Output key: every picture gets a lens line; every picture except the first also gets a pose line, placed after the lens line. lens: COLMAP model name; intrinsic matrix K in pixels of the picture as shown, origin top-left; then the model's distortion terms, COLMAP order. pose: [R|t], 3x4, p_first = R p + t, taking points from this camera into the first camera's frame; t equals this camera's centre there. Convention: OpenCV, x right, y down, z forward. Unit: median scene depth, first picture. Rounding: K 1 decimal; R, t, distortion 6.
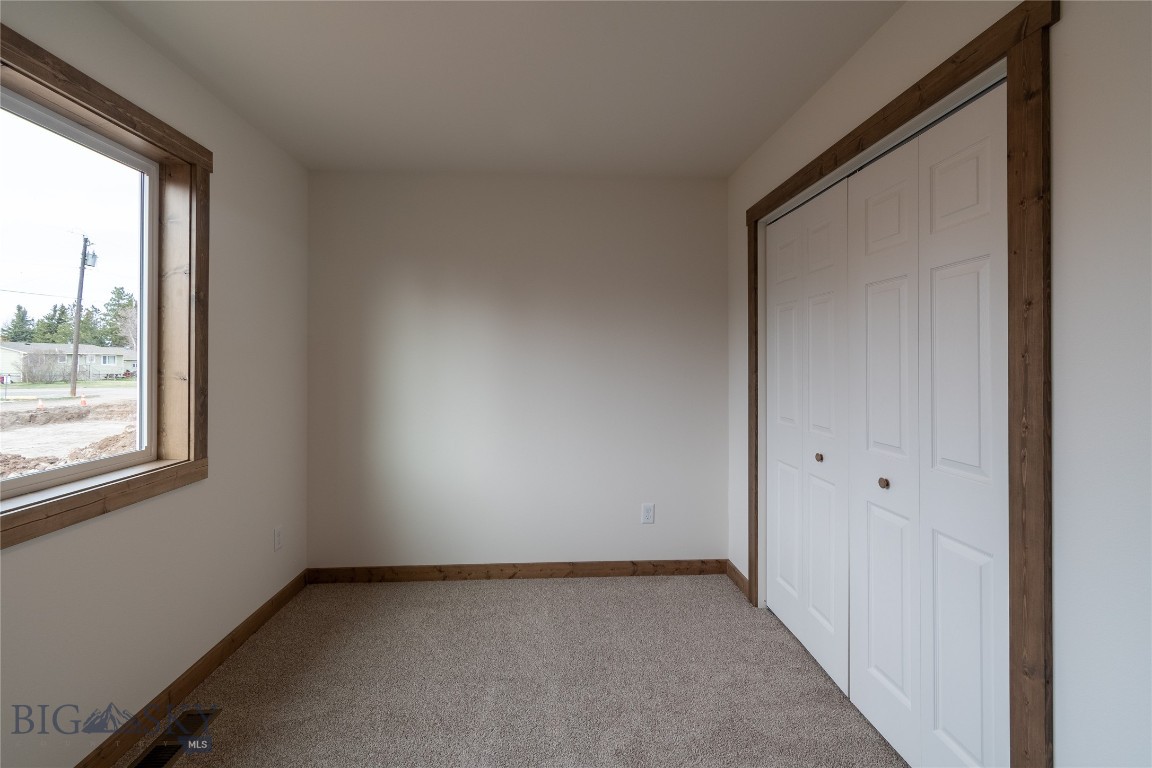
lens RADIAL K [[533.8, 0, 573.8], [0, 533.8, 382.1], [0, 0, 1]] dist [-0.000204, -0.000359]
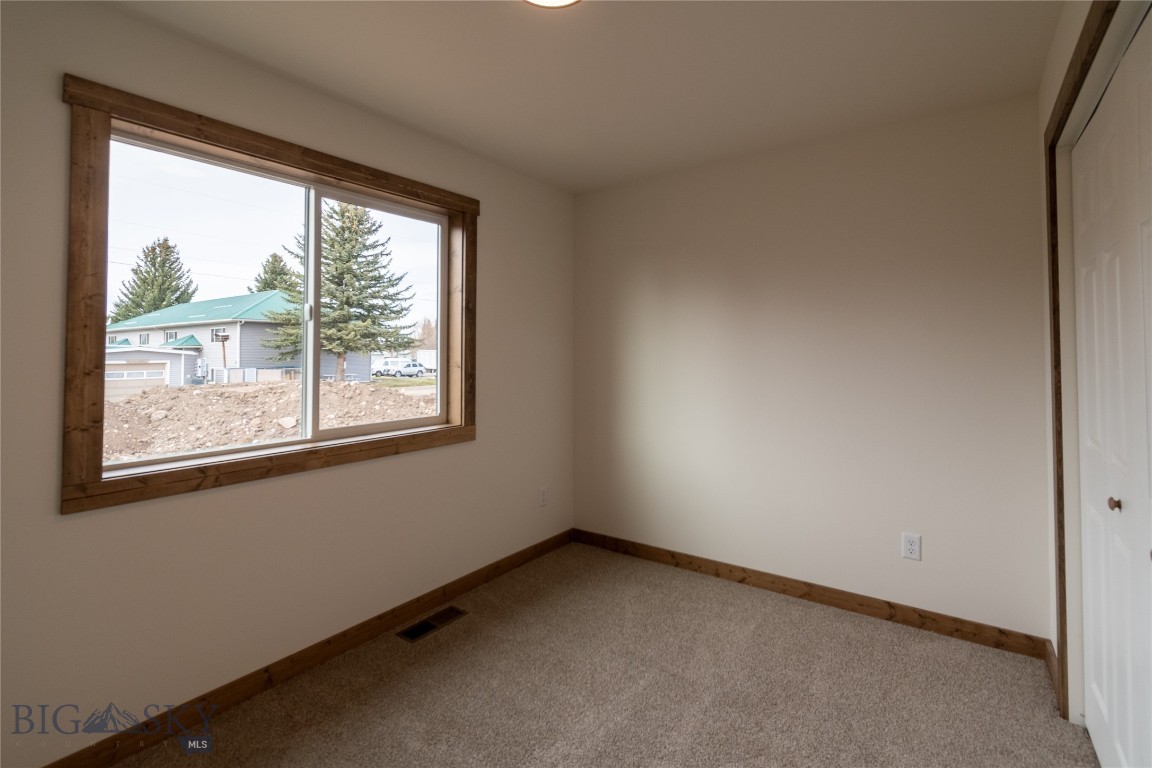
lens RADIAL K [[535.8, 0, 575.1], [0, 535.8, 363.0], [0, 0, 1]] dist [0.000956, -0.000001]
pose [[0.774107, 0.009209, -0.632988, 0.278192], [-0.021963, 0.999683, -0.012316, -0.003408], [0.632674, 0.023436, 0.774064, 0.077214]]
